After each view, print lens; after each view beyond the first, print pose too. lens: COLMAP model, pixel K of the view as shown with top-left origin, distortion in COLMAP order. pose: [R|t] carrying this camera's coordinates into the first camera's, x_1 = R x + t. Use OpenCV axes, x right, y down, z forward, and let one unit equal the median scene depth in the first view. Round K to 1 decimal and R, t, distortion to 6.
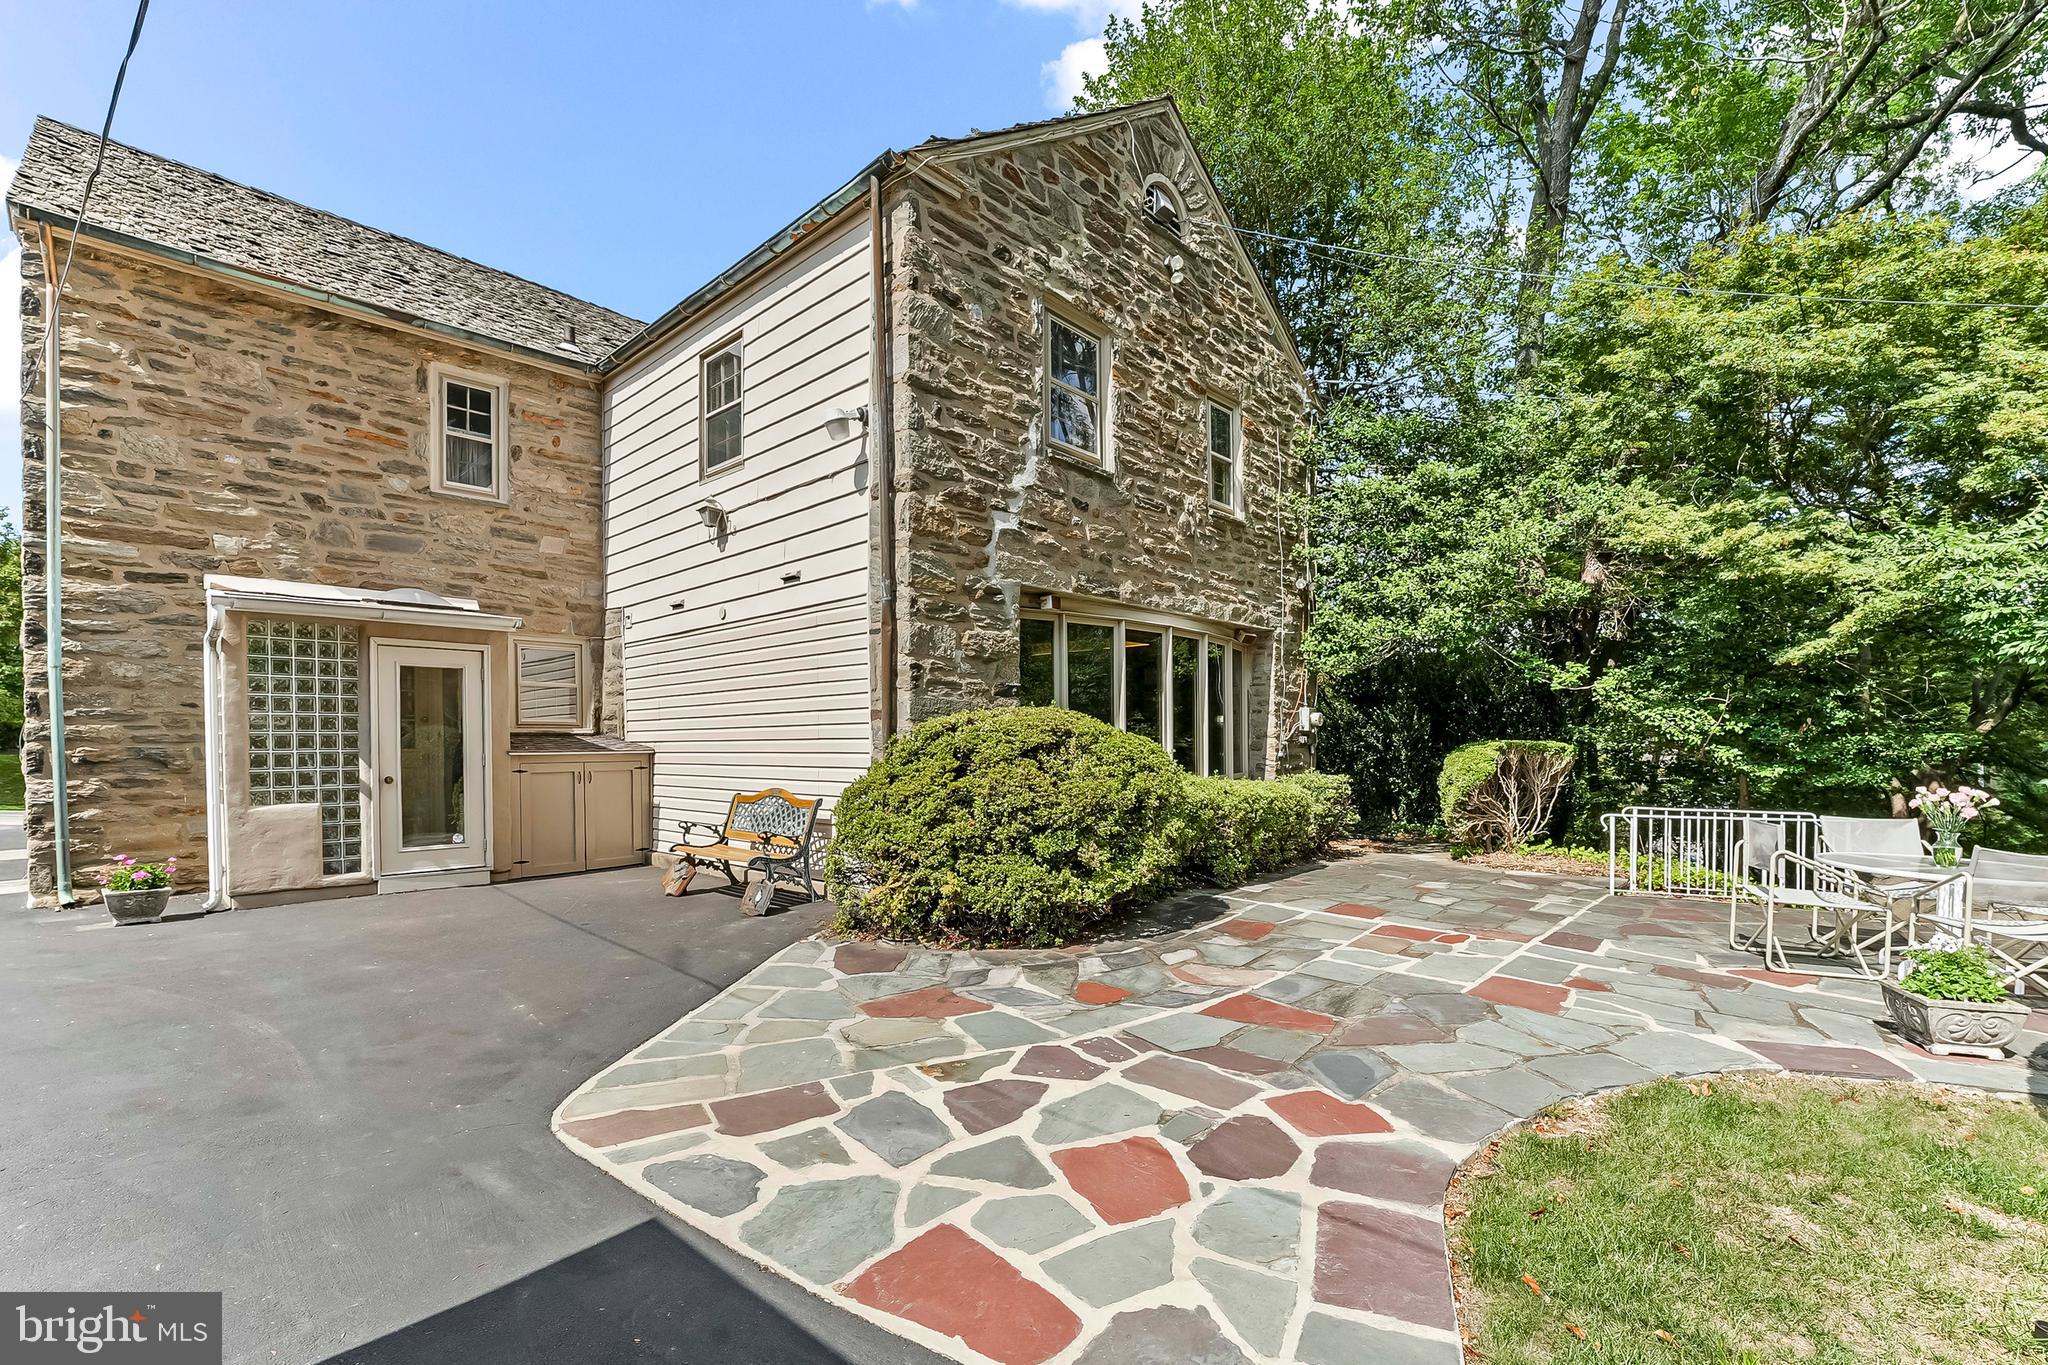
lens RADIAL K [[872.6, 0, 892.4], [0, 872.6, 775.3], [0, 0, 1]] dist [-0.019527, -0.000036]
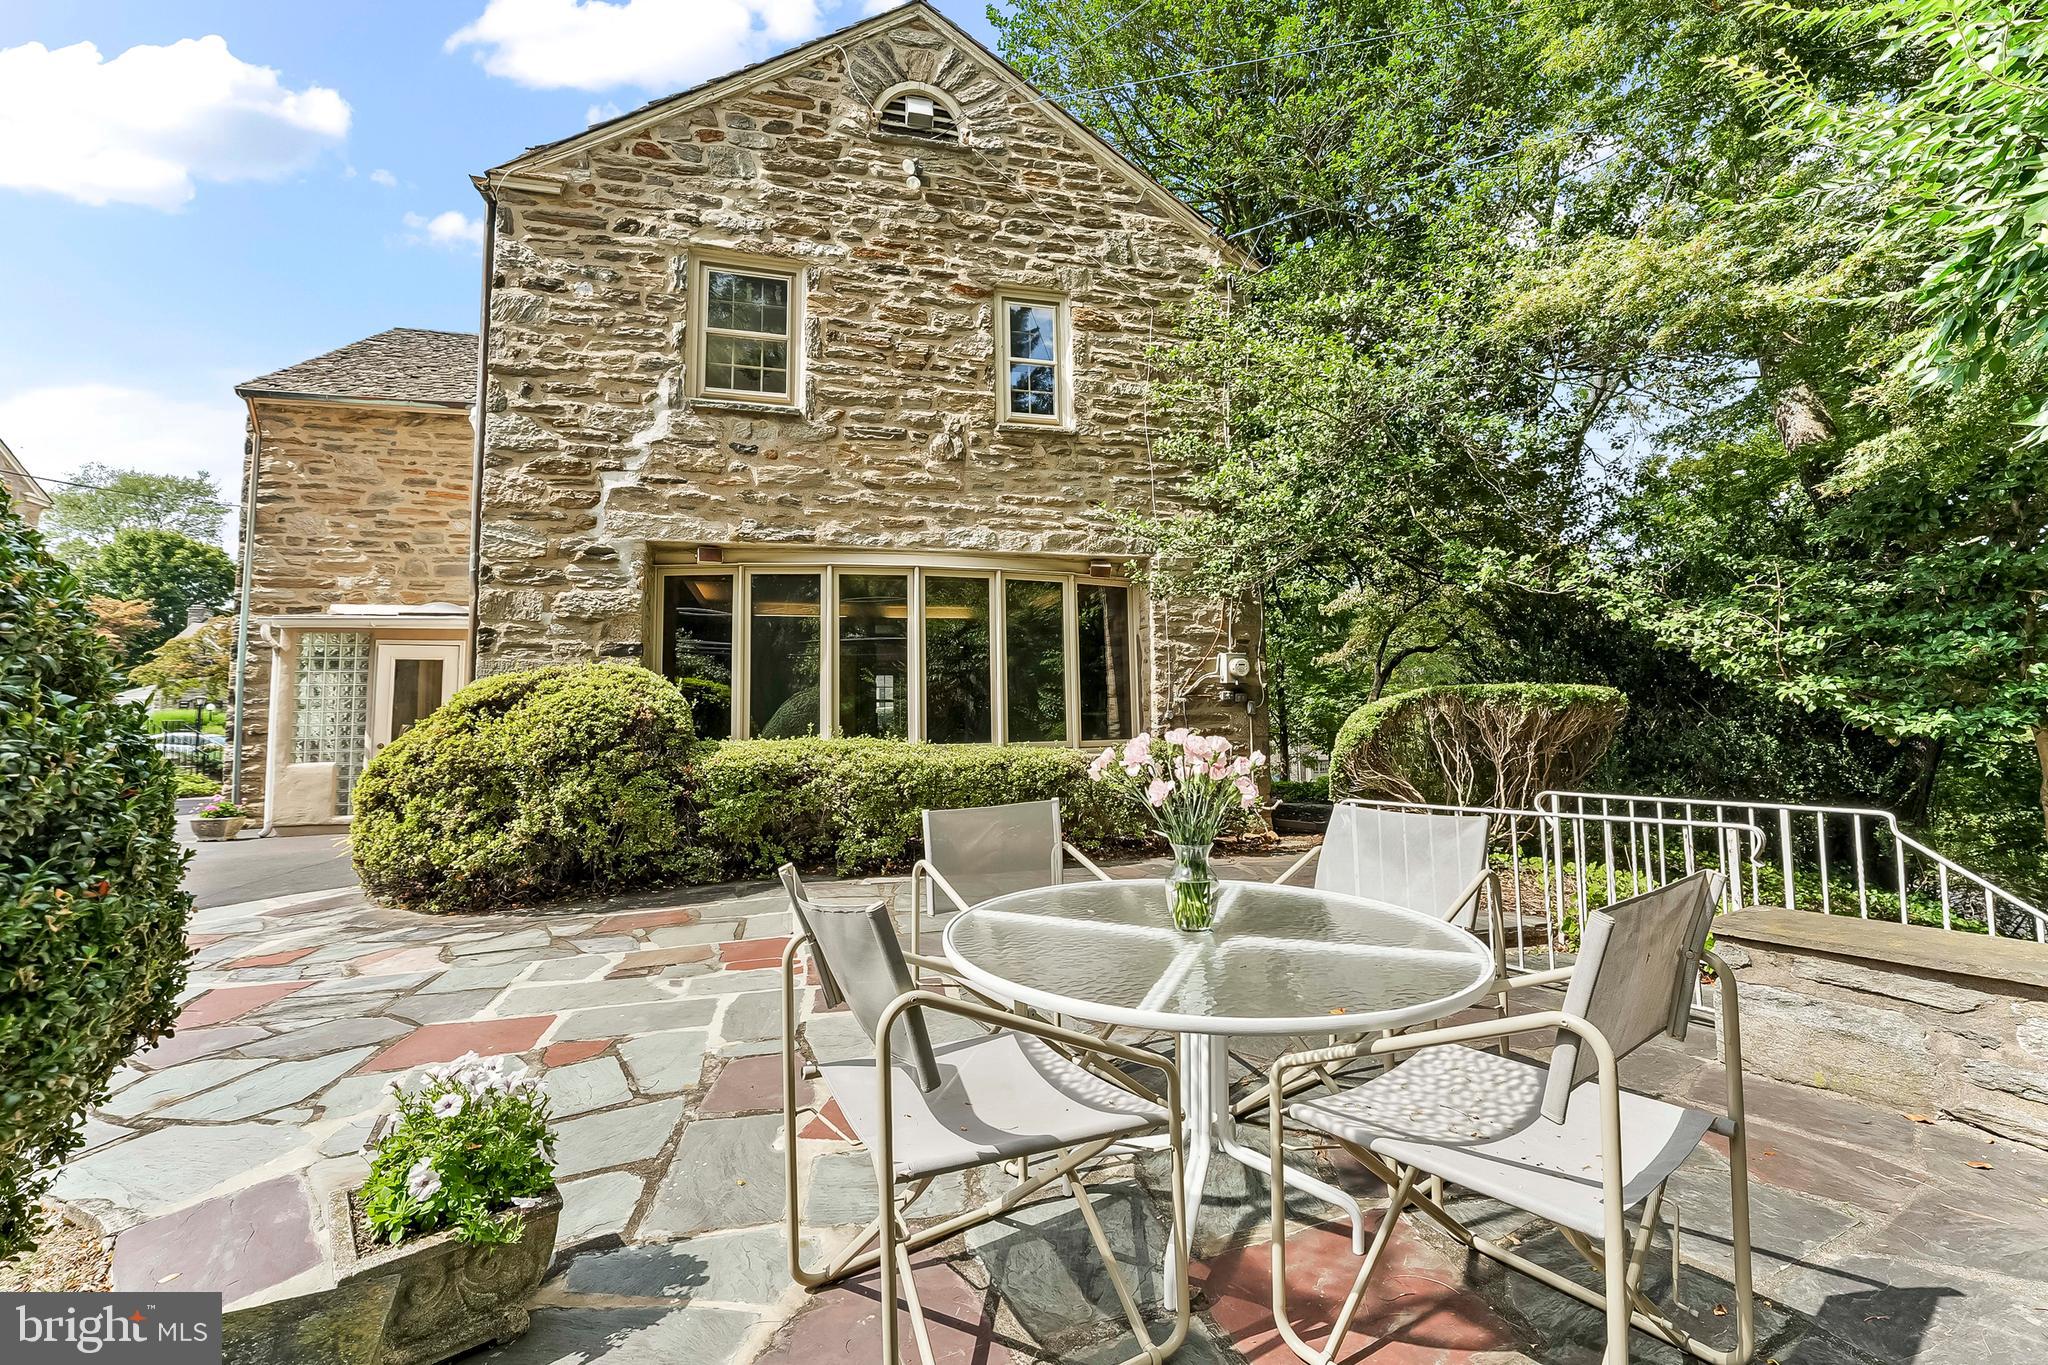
lens RADIAL K [[819.7, 0, 1024.0], [0, 819.7, 682.5], [0, 0, 1]] dist [-0.019399, -0.000037]
pose [[0.870782, -0.042265, -0.489849, 0.871762], [-0.005323, 0.995430, -0.095349, 0.020828], [0.491640, 0.085636, 0.866577, 0.395869]]
